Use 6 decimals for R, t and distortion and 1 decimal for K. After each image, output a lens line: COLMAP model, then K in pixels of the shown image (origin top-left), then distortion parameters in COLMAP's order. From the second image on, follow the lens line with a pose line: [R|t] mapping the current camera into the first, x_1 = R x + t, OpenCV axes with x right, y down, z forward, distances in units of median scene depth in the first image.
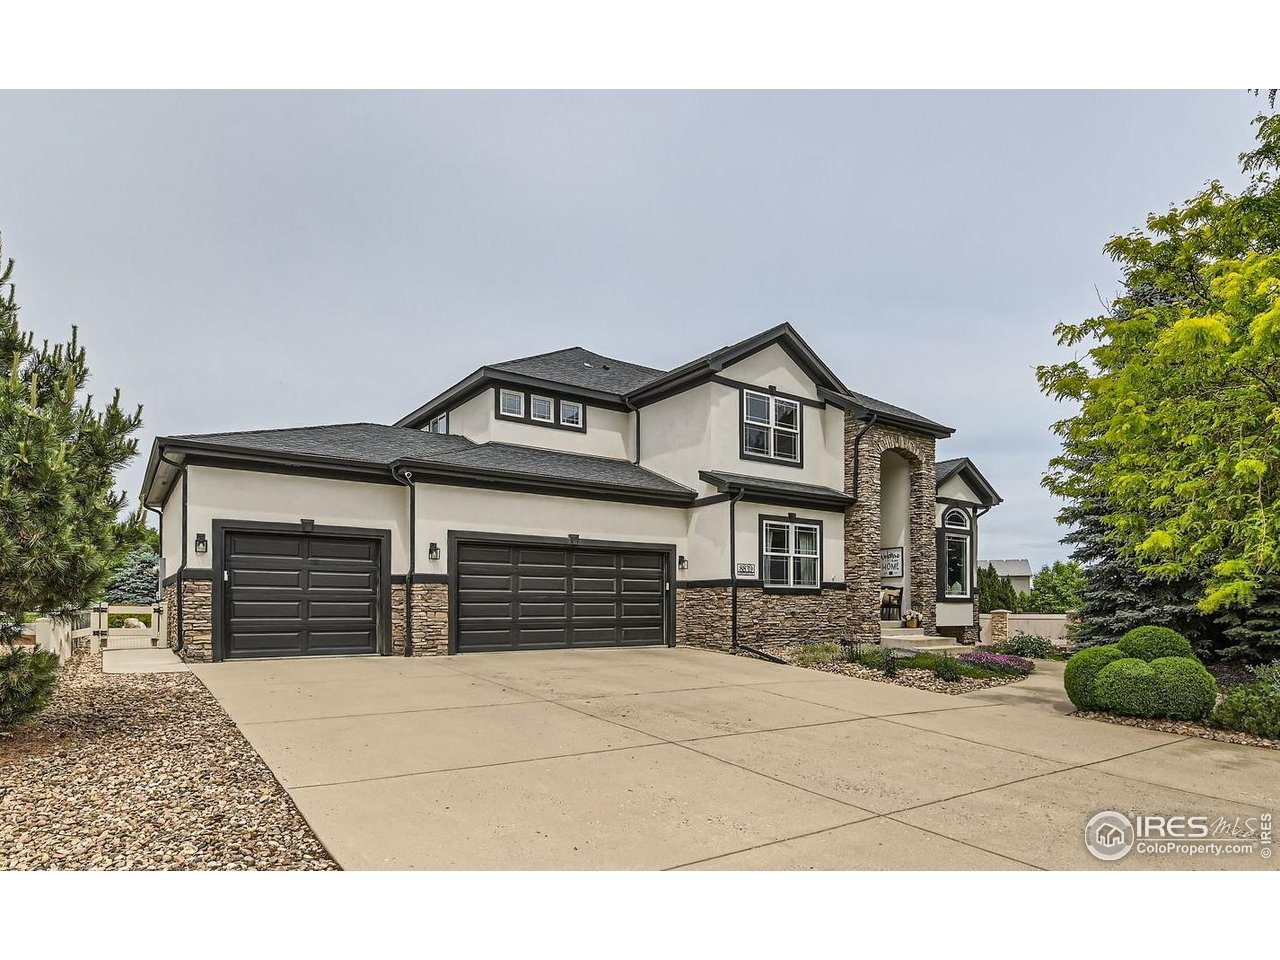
lens RADIAL K [[575.2, 0, 640.0], [0, 575.2, 480.0], [0, 0, 1]] dist [-0.010045, -0.000382]
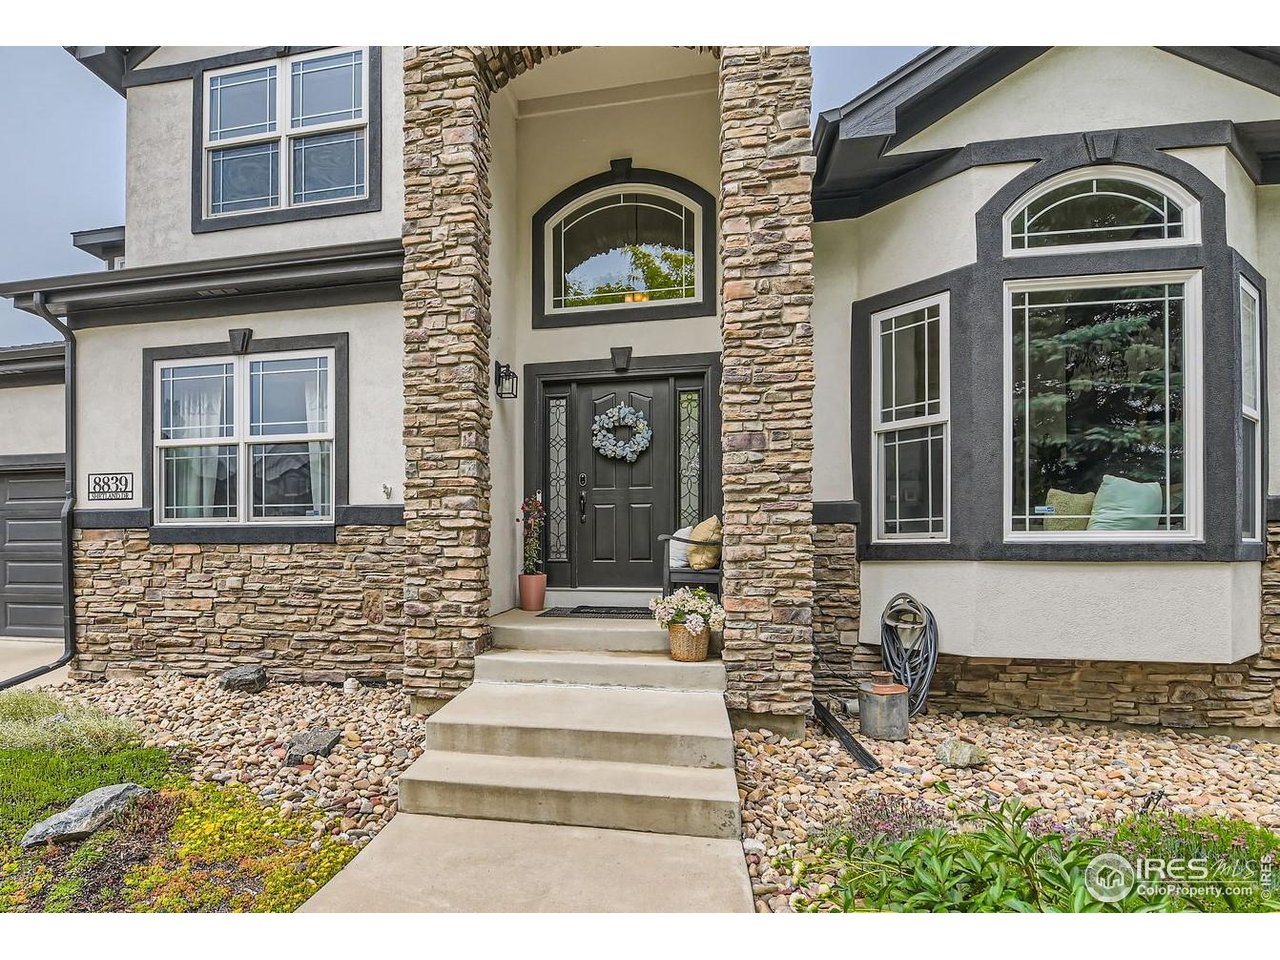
lens RADIAL K [[575.2, 0, 640.0], [0, 575.2, 480.0], [0, 0, 1]] dist [-0.010045, -0.000382]
pose [[0.761294, -0.081396, -0.643277, 0.690848], [0.144930, 0.988351, 0.046459, 0.173908], [0.632002, -0.128599, 0.764222, 0.858358]]
